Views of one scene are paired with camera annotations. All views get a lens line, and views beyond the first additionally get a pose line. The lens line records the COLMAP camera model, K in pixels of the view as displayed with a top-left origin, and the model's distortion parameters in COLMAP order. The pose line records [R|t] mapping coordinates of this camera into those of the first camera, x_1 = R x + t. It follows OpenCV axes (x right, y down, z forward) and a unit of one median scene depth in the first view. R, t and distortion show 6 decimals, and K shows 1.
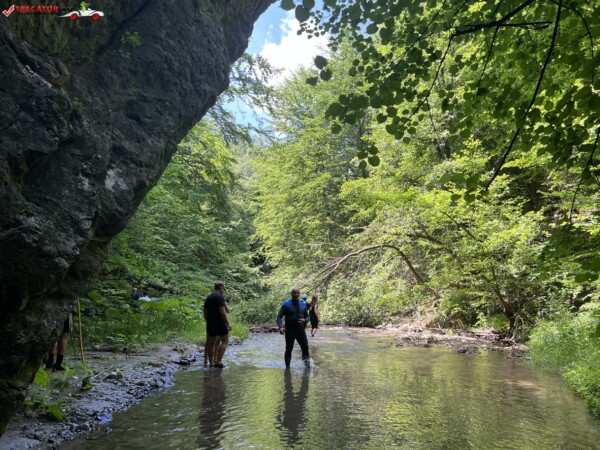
lens RADIAL K [[450.5, 0, 301.4], [0, 450.5, 226.9], [0, 0, 1]] dist [0.055593, -0.062581]
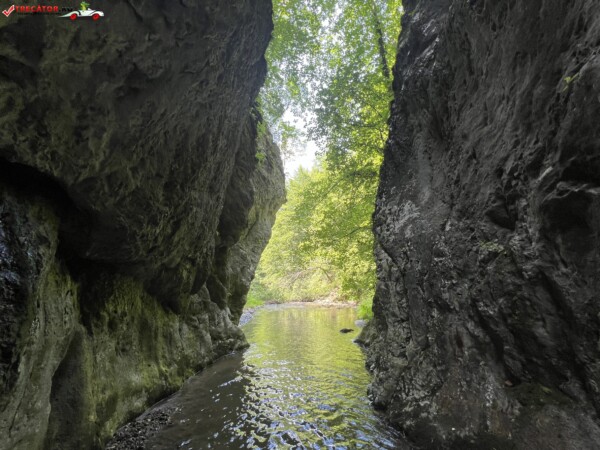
lens RADIAL K [[238.9, 0, 299.5], [0, 238.9, 225.8], [0, 0, 1]] dist [-0.000922, -0.000156]
pose [[0.995600, 0.010106, 0.093160, -0.027397], [-0.001002, 0.995258, -0.097264, -0.051277], [-0.093702, 0.096743, 0.990889, -0.262811]]
